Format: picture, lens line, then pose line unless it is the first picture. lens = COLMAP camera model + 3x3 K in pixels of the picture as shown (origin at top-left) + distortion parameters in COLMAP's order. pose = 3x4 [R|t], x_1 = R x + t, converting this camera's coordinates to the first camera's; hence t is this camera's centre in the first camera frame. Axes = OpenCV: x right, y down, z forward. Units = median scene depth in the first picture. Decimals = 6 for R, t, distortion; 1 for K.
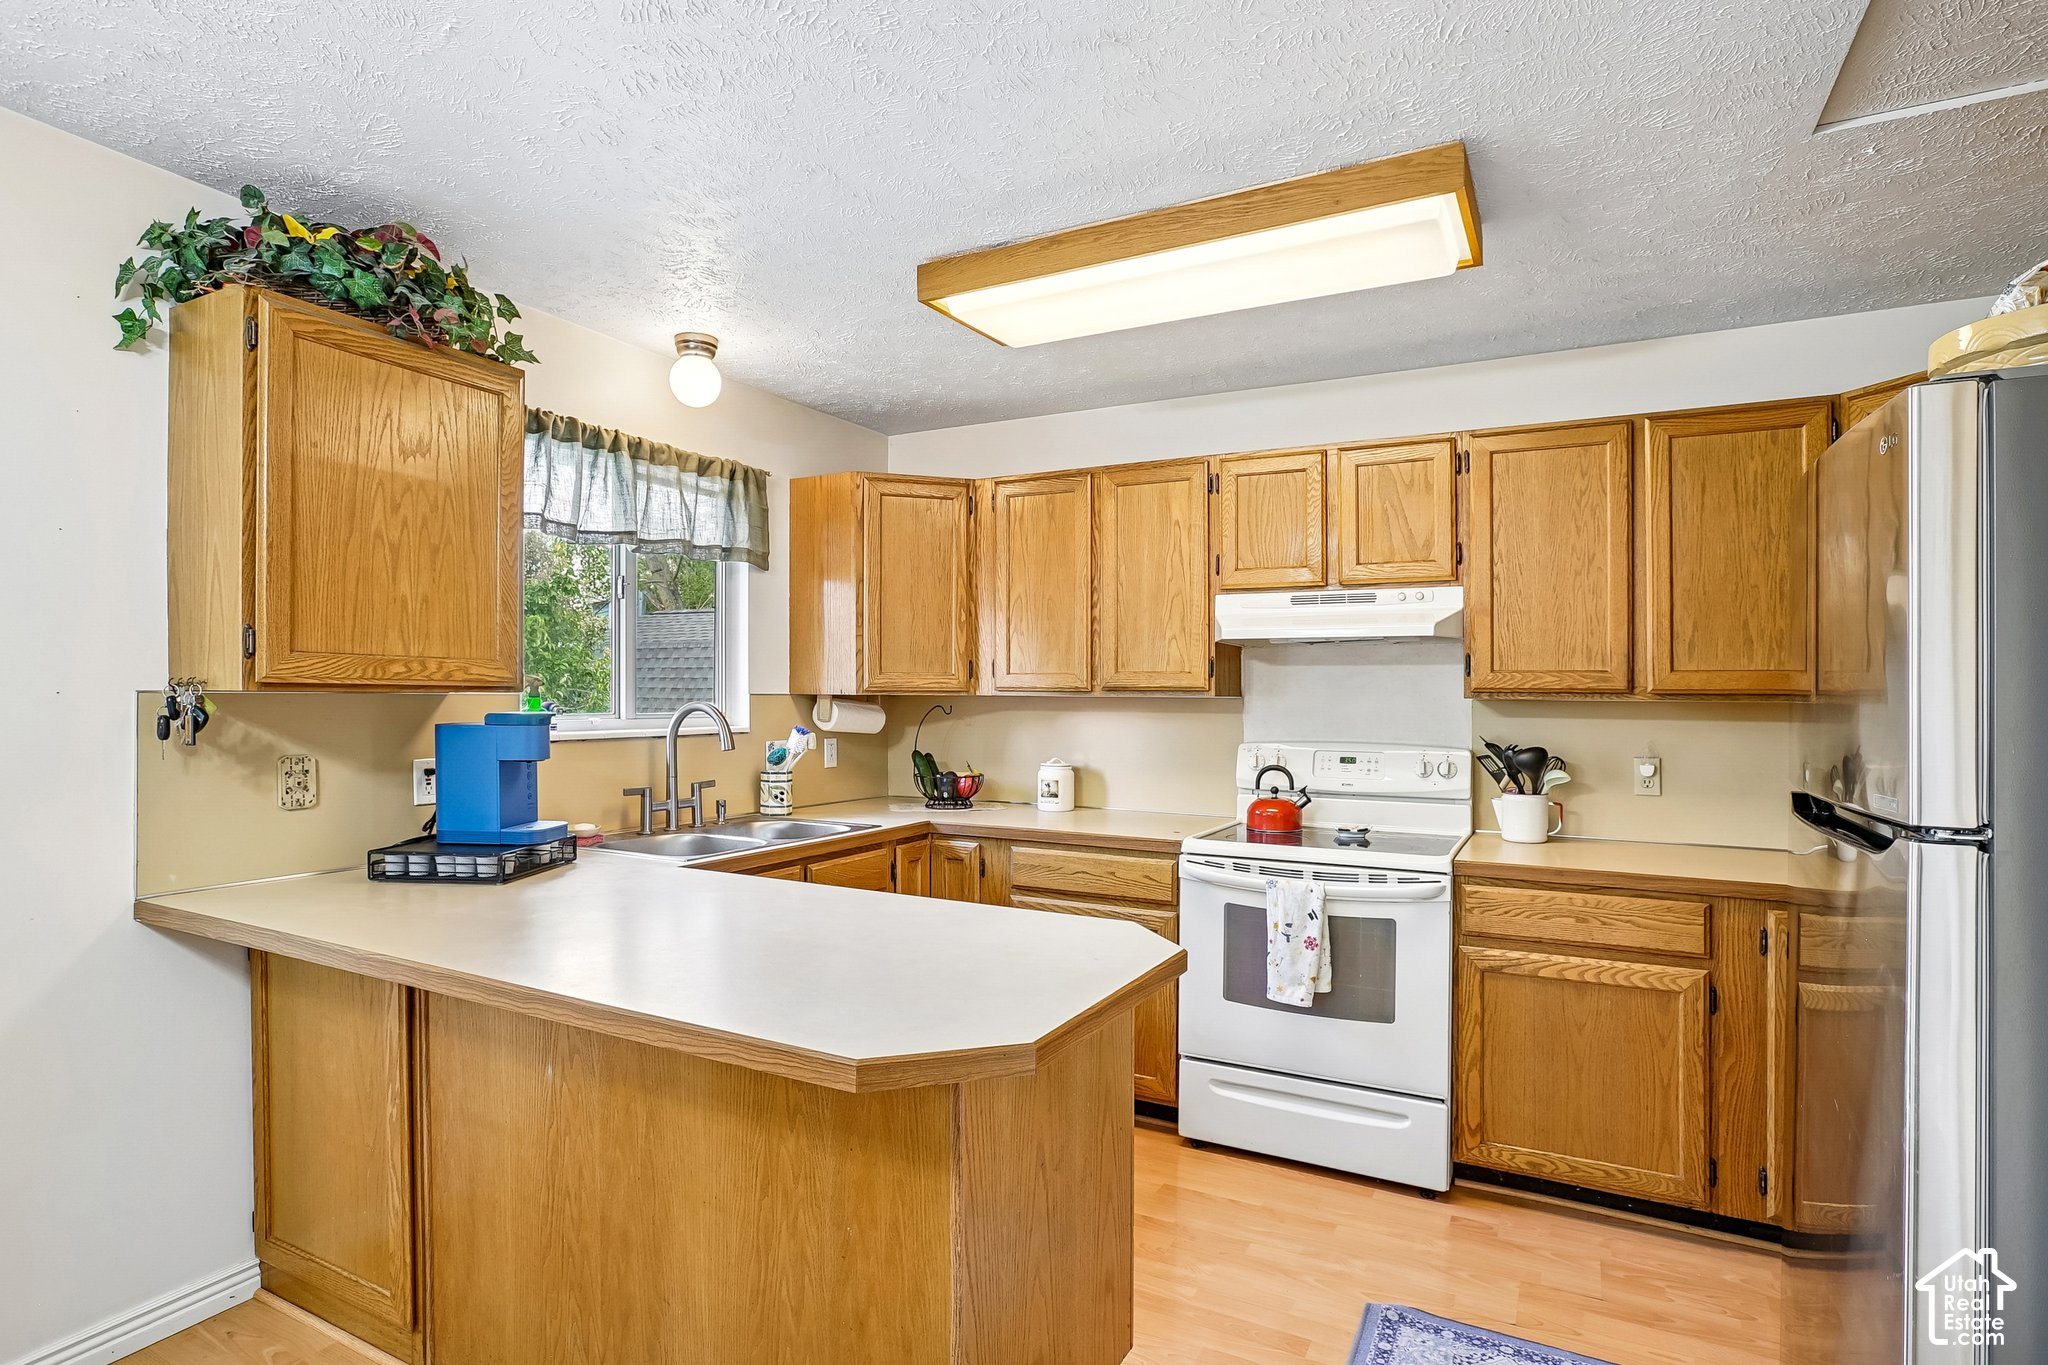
lens RADIAL K [[1047.1, 0, 1026.6], [0, 1047.1, 689.8], [0, 0, 1]] dist [-0.037872, 0.000049]
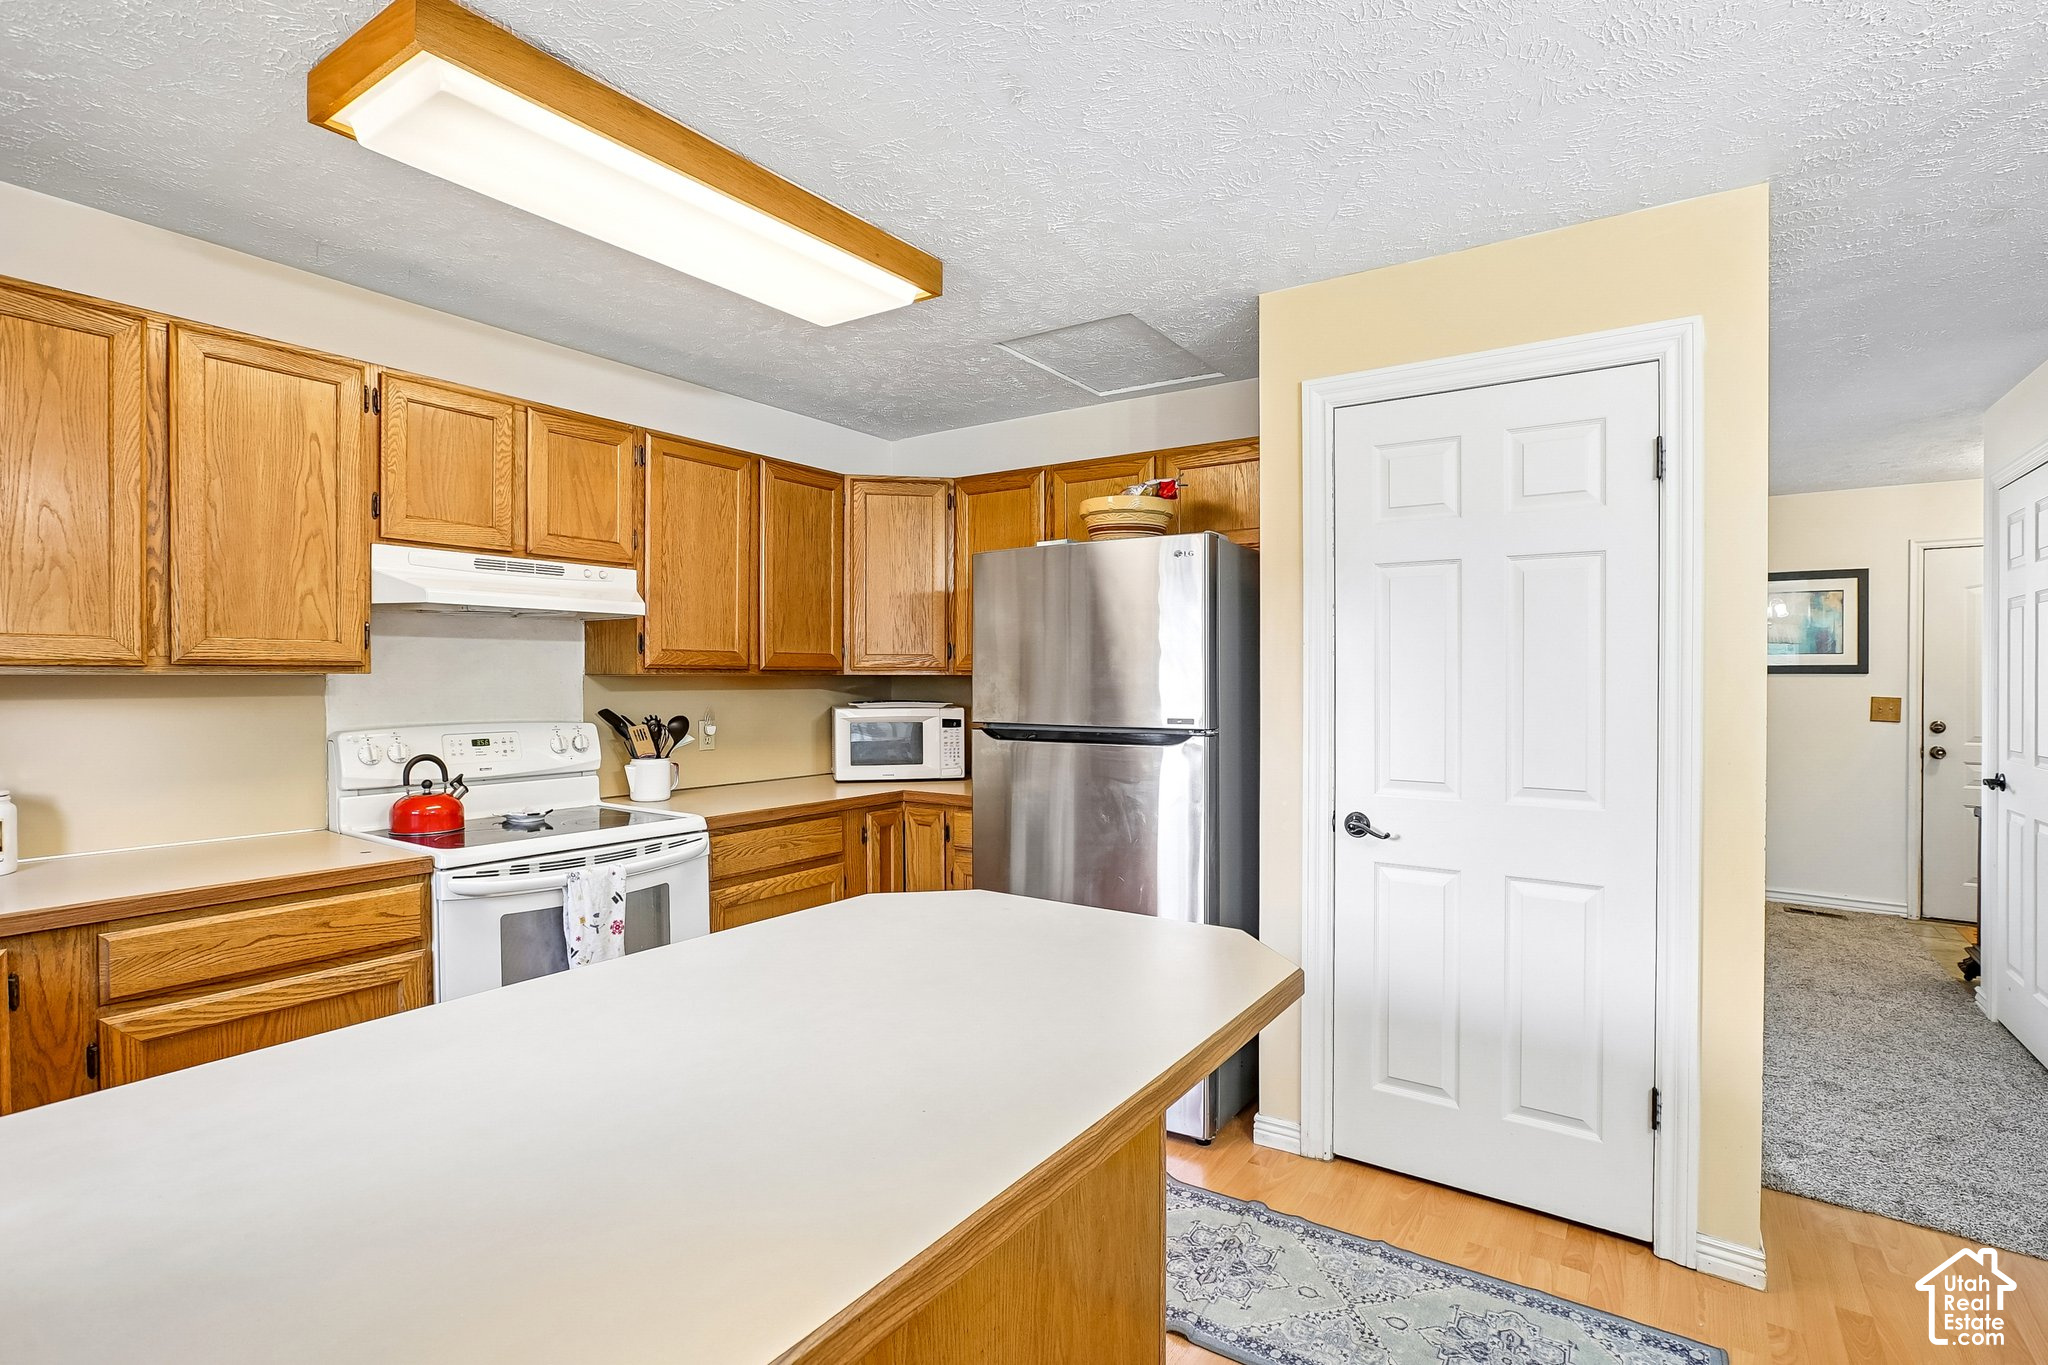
lens RADIAL K [[981.5, 0, 1026.6], [0, 981.5, 675.8], [0, 0, 1]] dist [-0.000578, 0.000646]
pose [[0.121070, -0.007902, 0.992613, -0.524738], [-0.007344, 0.999934, 0.008856, -0.001944], [-0.992617, -0.008362, 0.121004, 0.456667]]
